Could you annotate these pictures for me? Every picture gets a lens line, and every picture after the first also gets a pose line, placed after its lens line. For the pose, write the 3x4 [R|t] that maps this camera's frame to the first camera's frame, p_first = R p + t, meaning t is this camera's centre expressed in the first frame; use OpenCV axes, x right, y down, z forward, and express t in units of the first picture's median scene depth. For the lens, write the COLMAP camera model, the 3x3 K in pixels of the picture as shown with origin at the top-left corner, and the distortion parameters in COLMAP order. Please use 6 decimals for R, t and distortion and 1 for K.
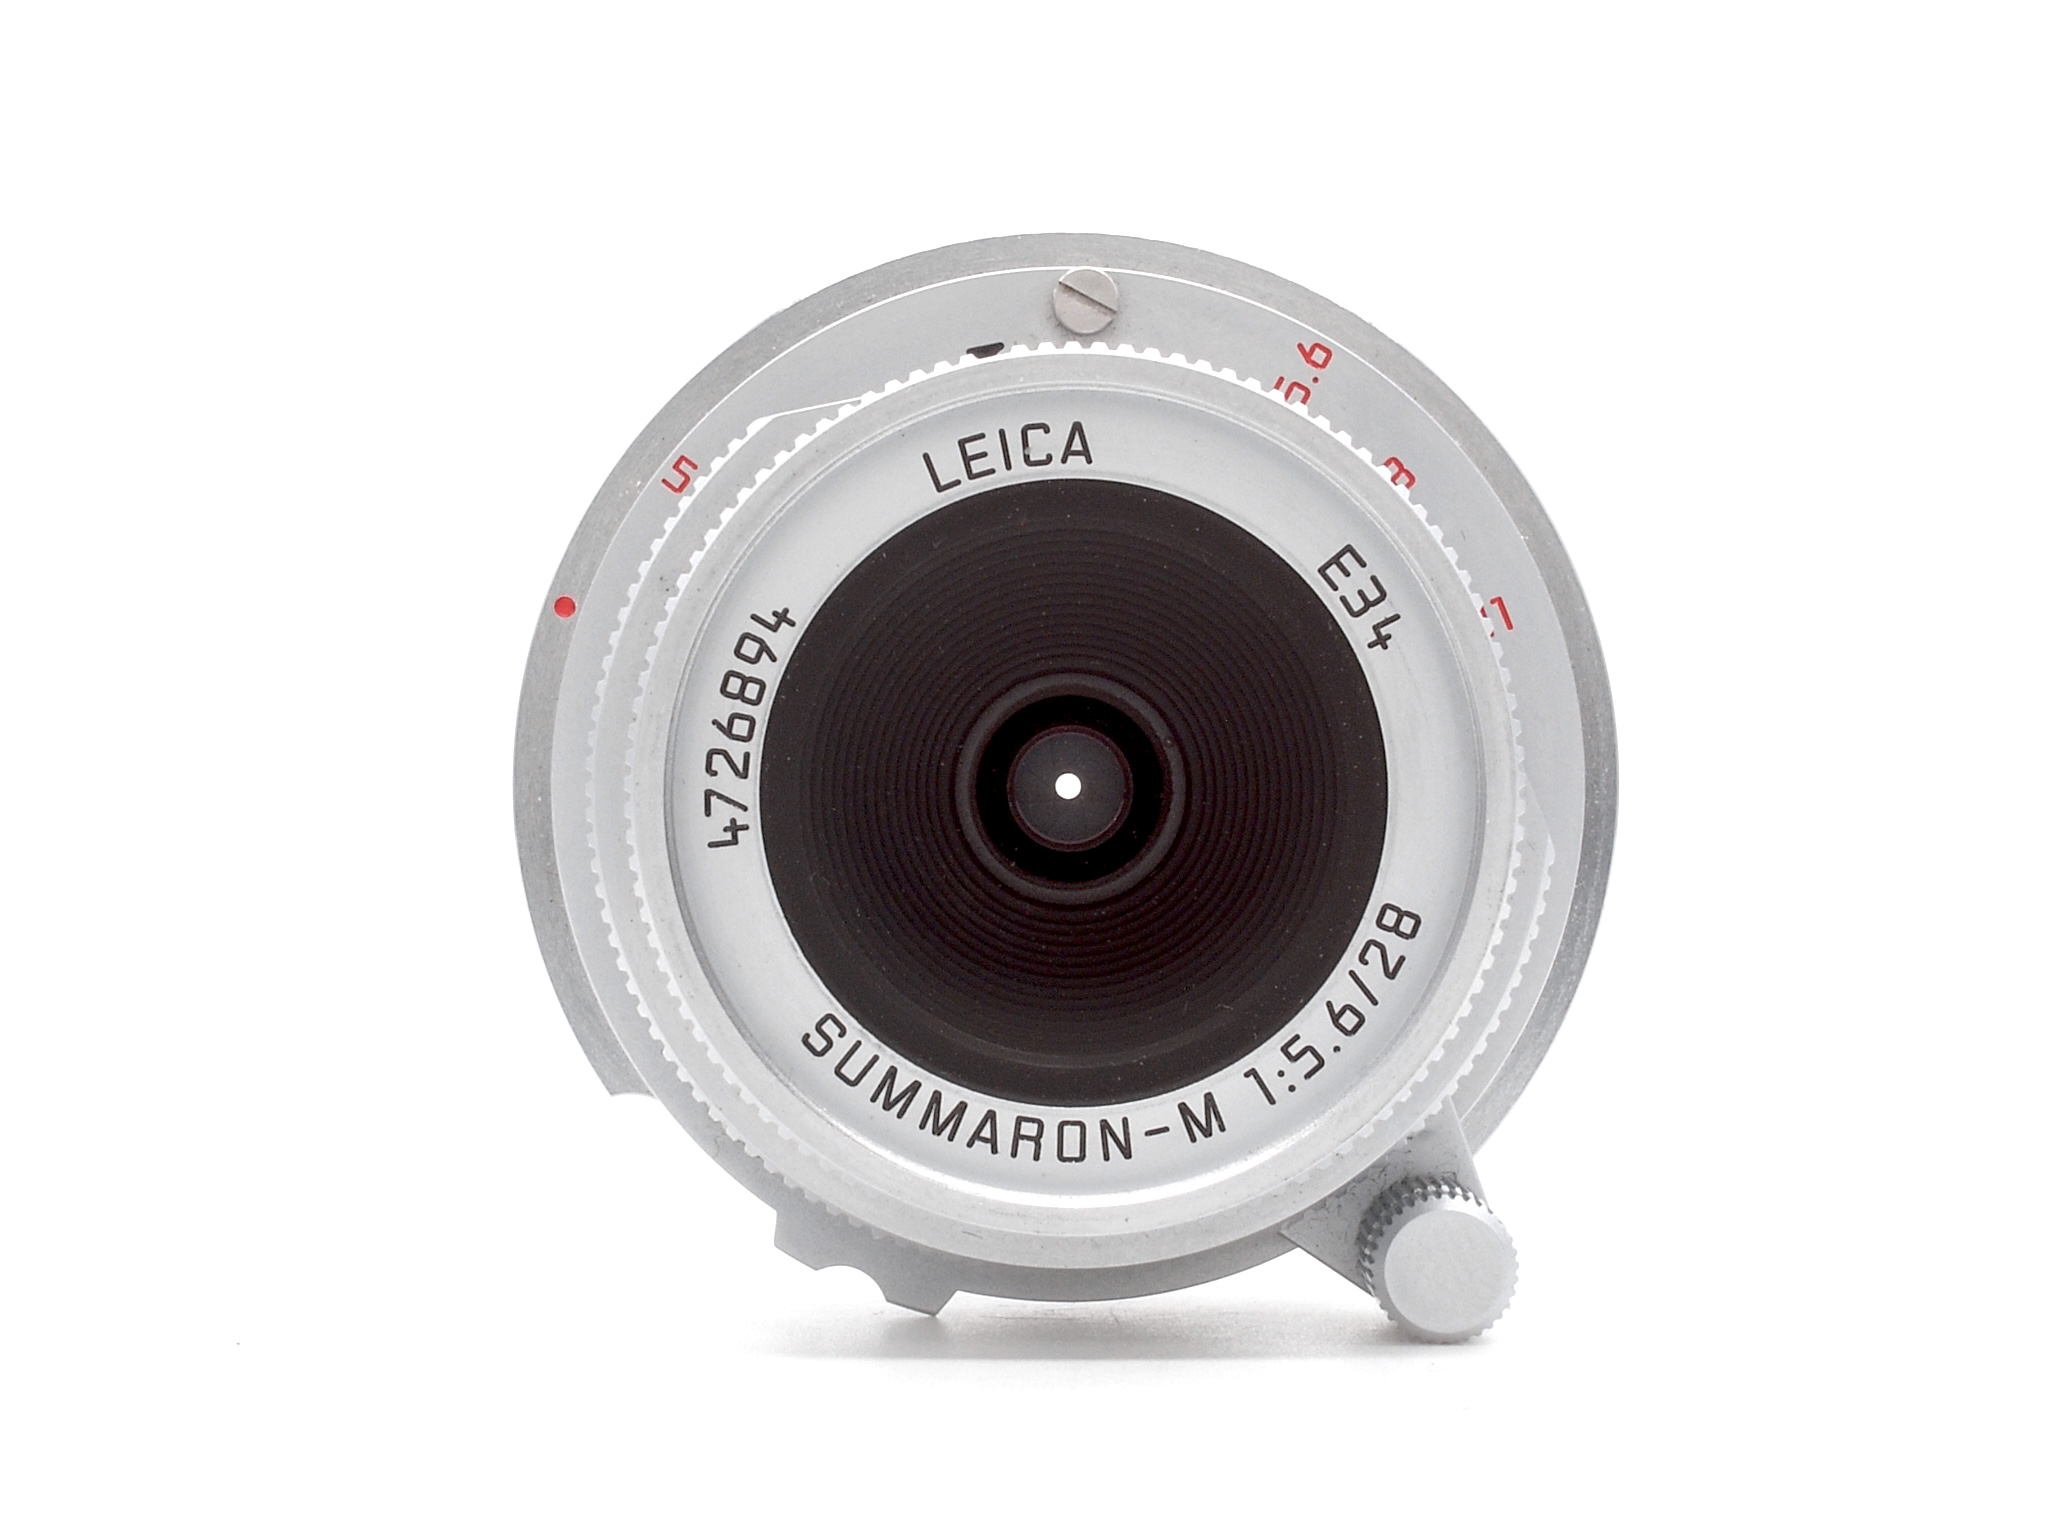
lens RADIAL K [[3798.4, 0, 1024.0], [0, 3798.4, 768.0], [0, 0, 1]] dist [0.035252, 0.013571]
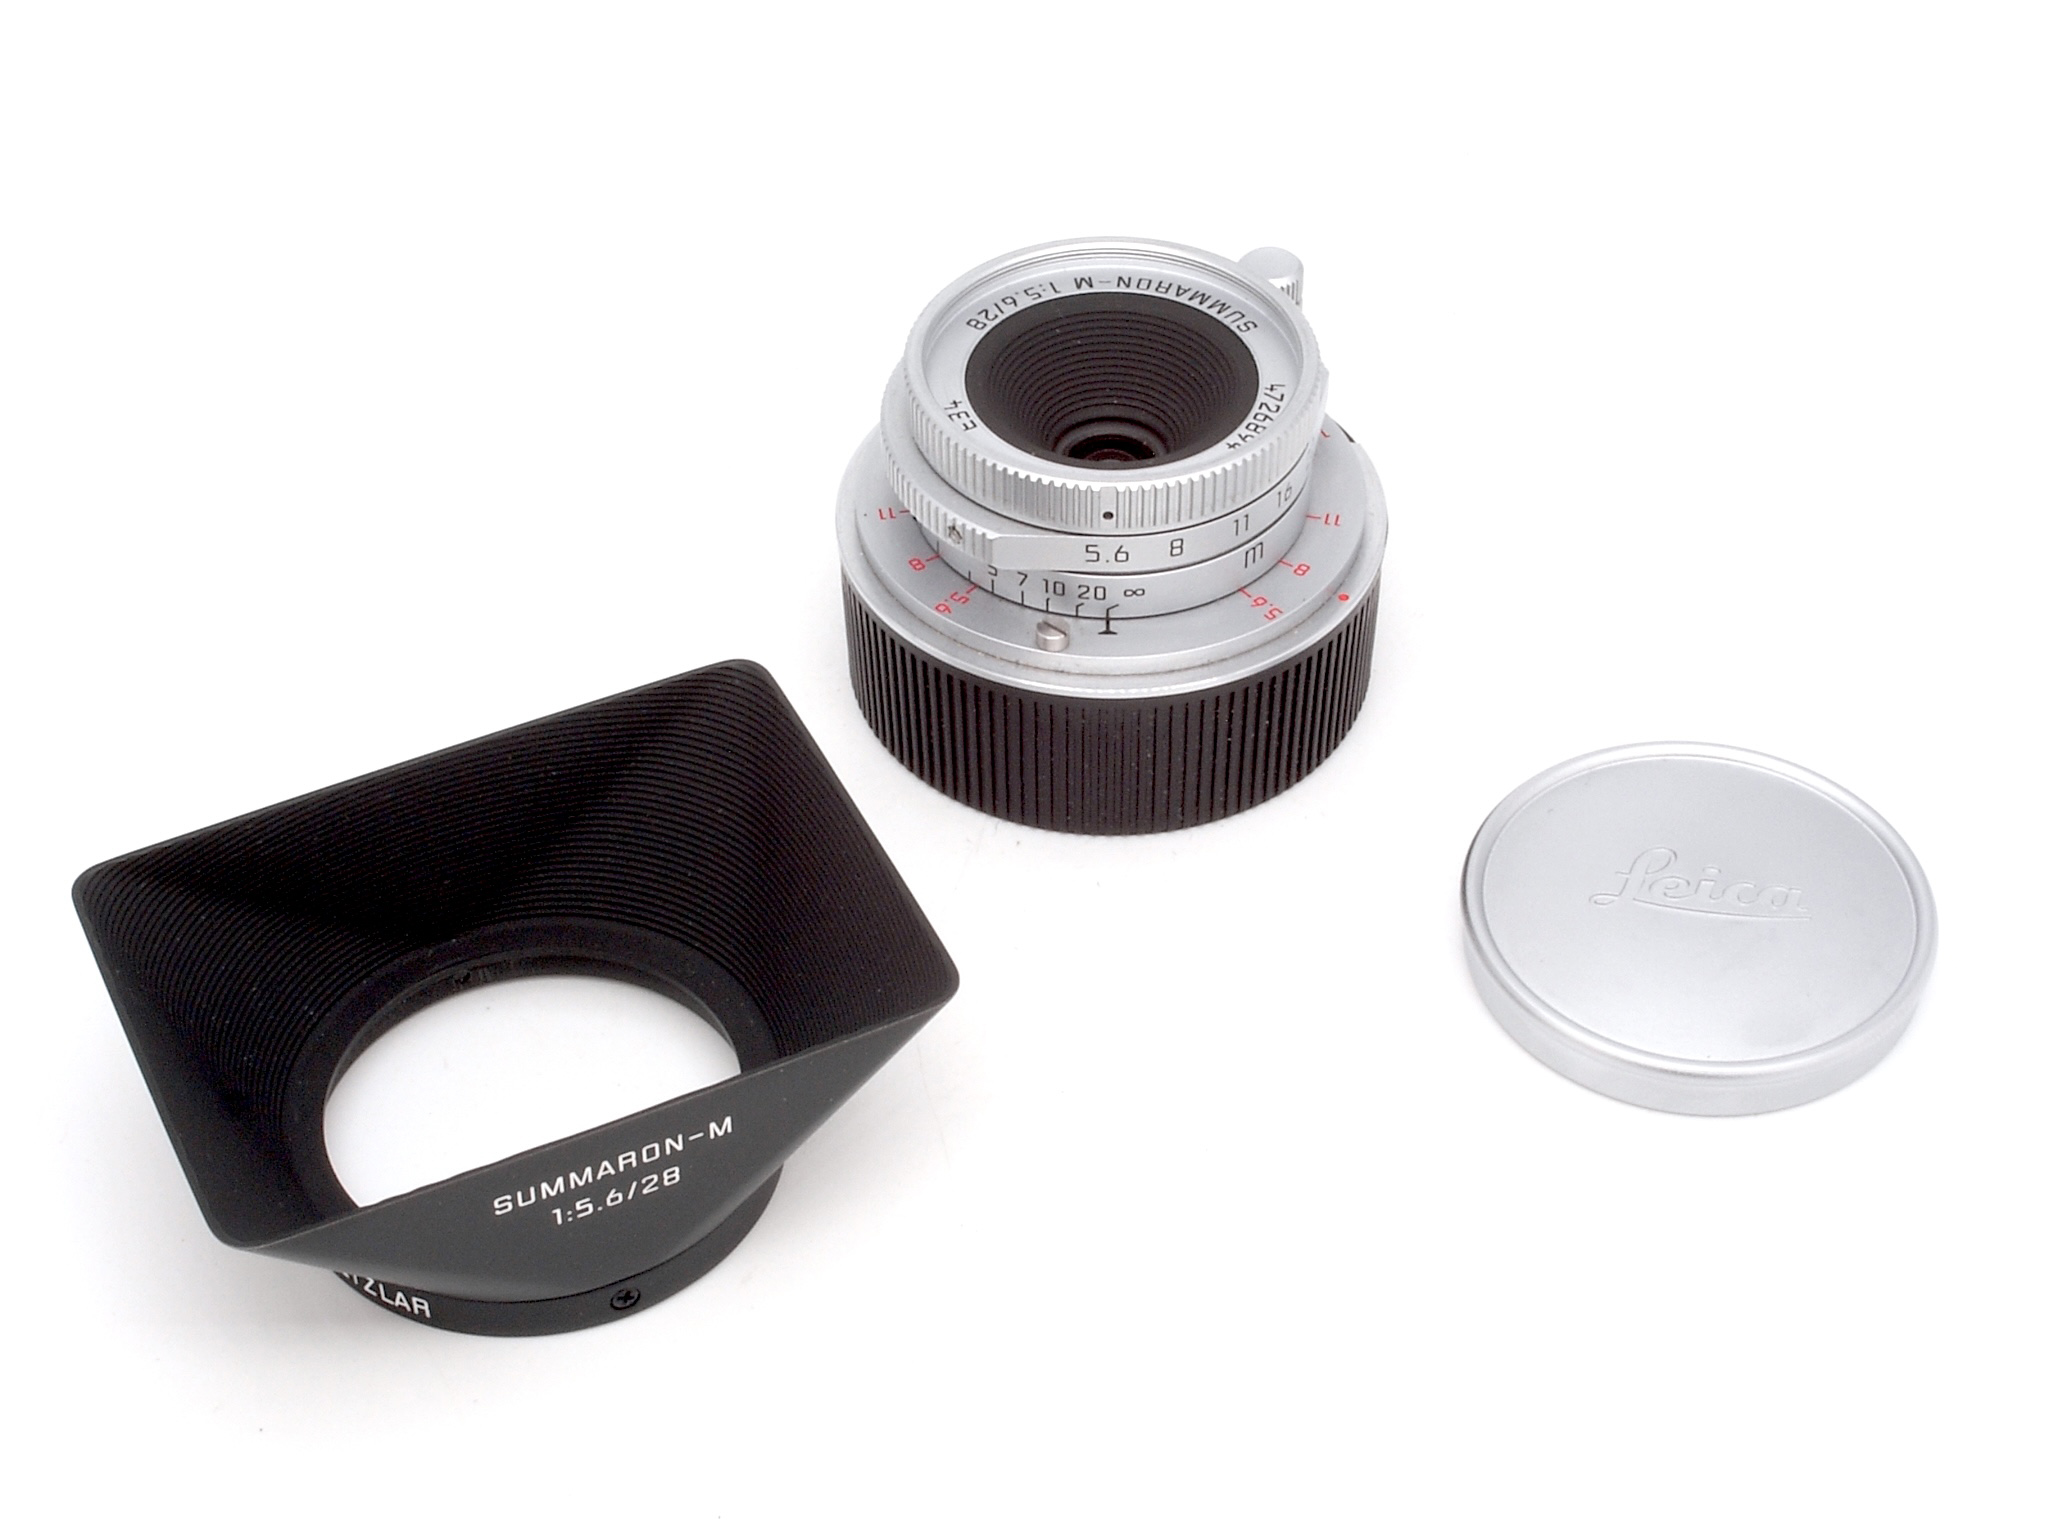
lens RADIAL K [[3798.4, 0, 1024.0], [0, 3798.4, 768.0], [0, 0, 1]] dist [0.035252, 0.013571]
pose [[-0.976855, -0.147806, 0.154621, -0.300402], [0.213868, -0.687909, 0.693571, -1.631076], [0.003851, 0.710587, 0.703599, -0.345283]]
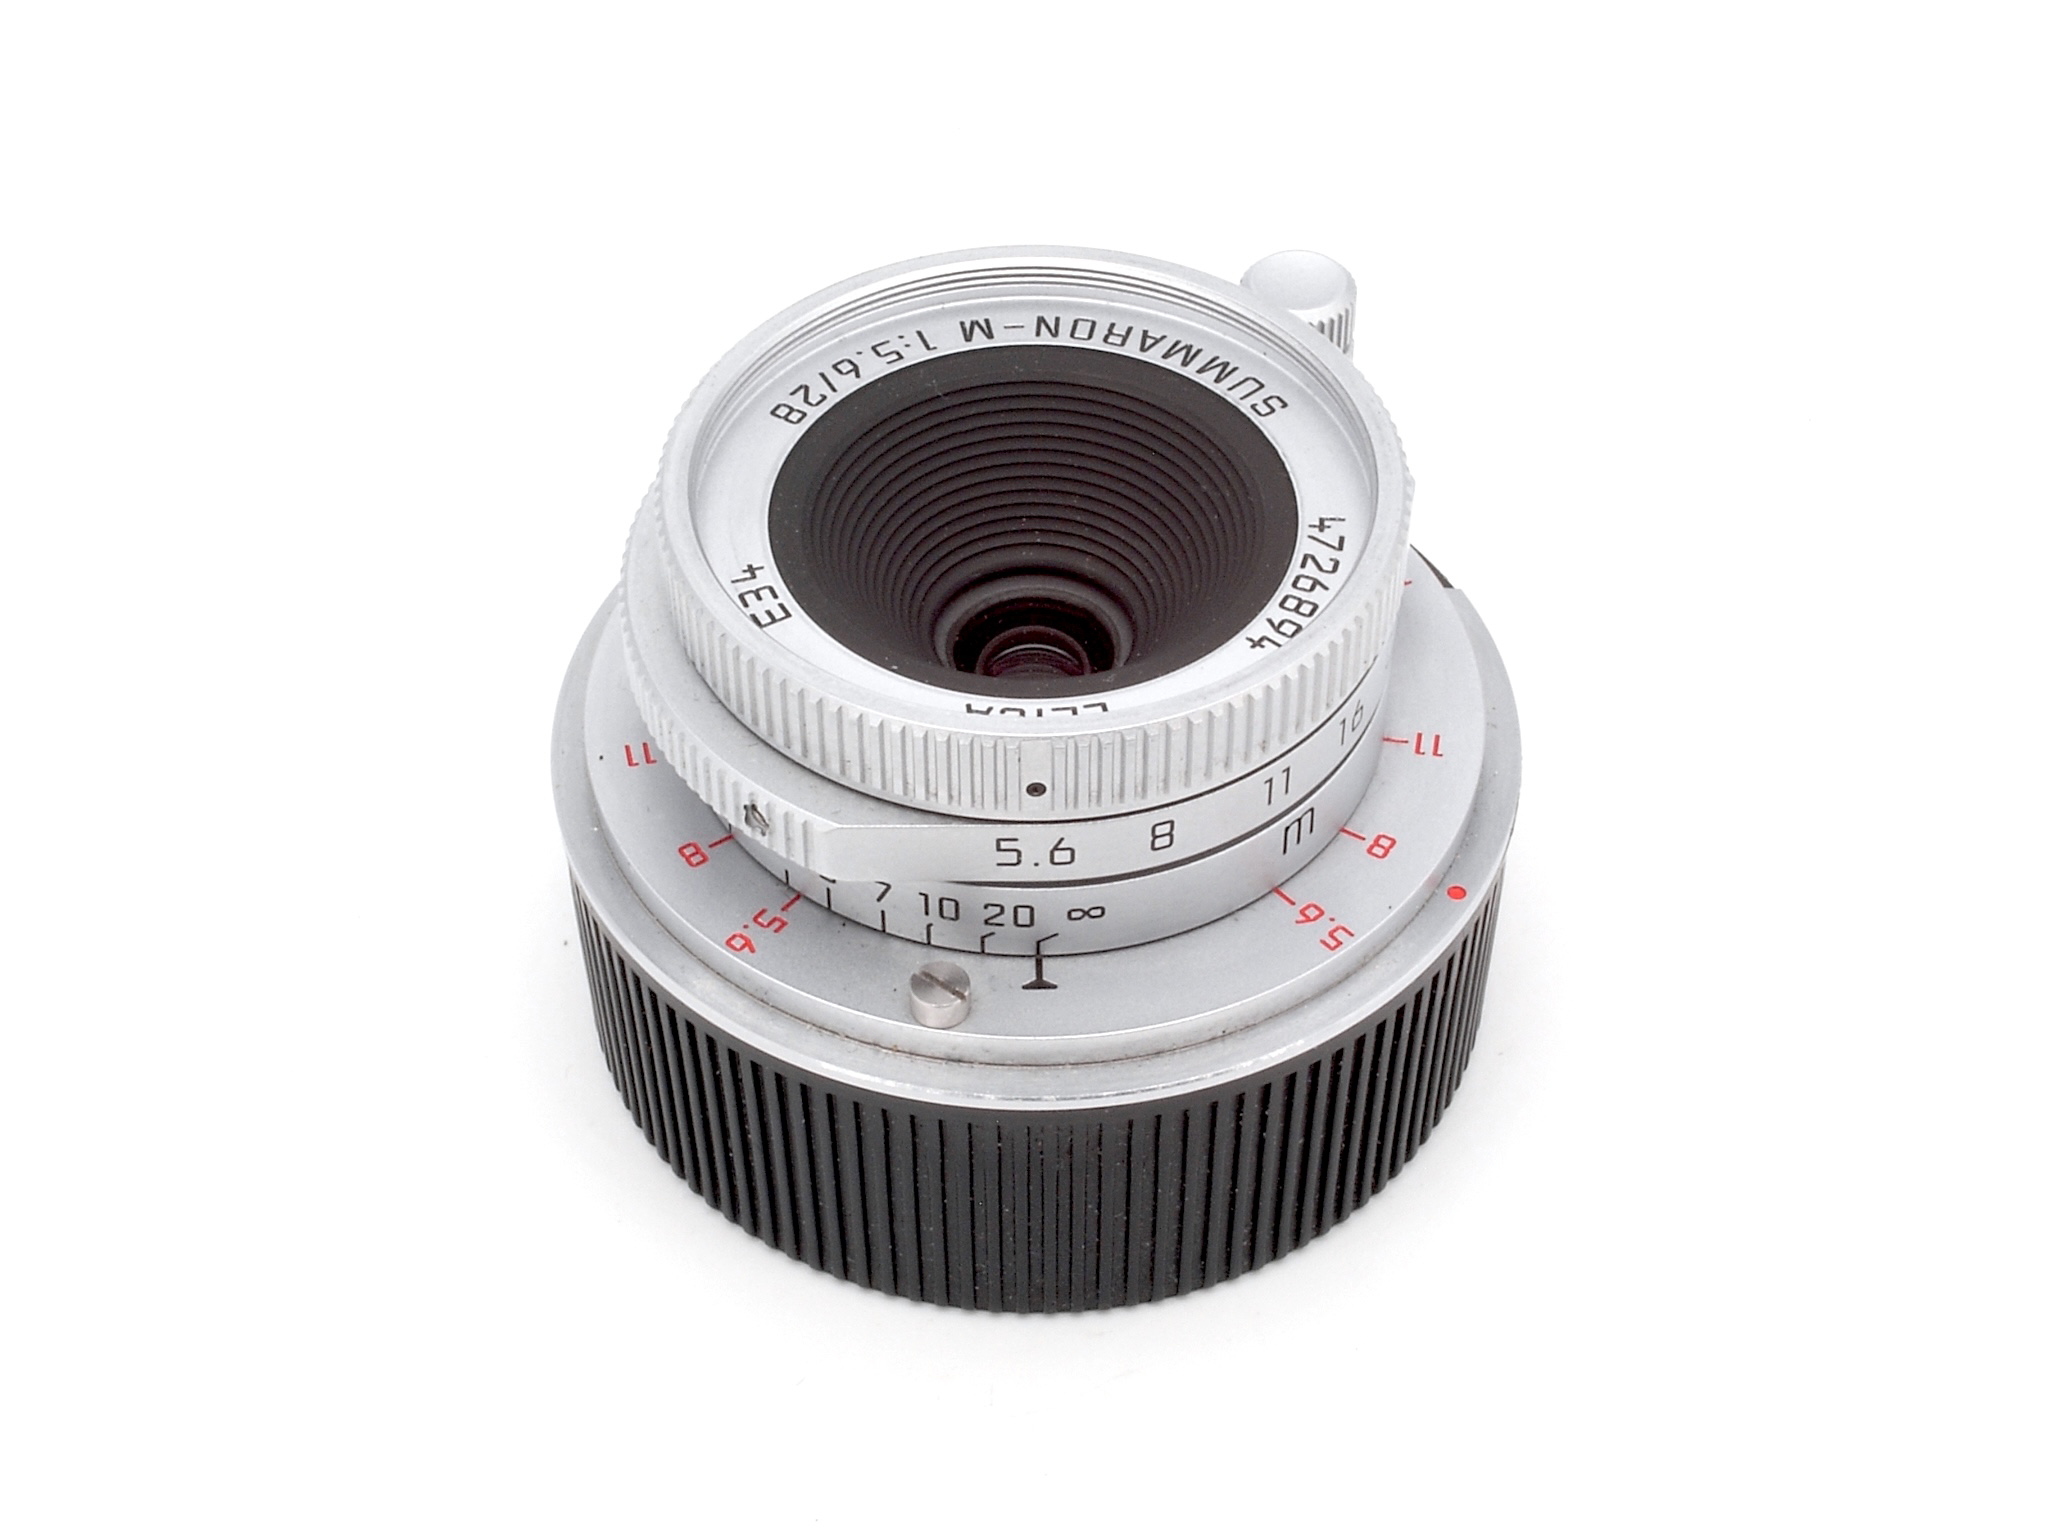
lens RADIAL K [[3798.4, 0, 1024.0], [0, 3798.4, 768.0], [0, 0, 1]] dist [0.035252, 0.013571]
pose [[-0.984586, -0.126736, 0.120535, -0.136872], [0.174882, -0.723943, 0.667325, -0.841087], [0.002686, 0.678118, 0.734948, 0.182016]]
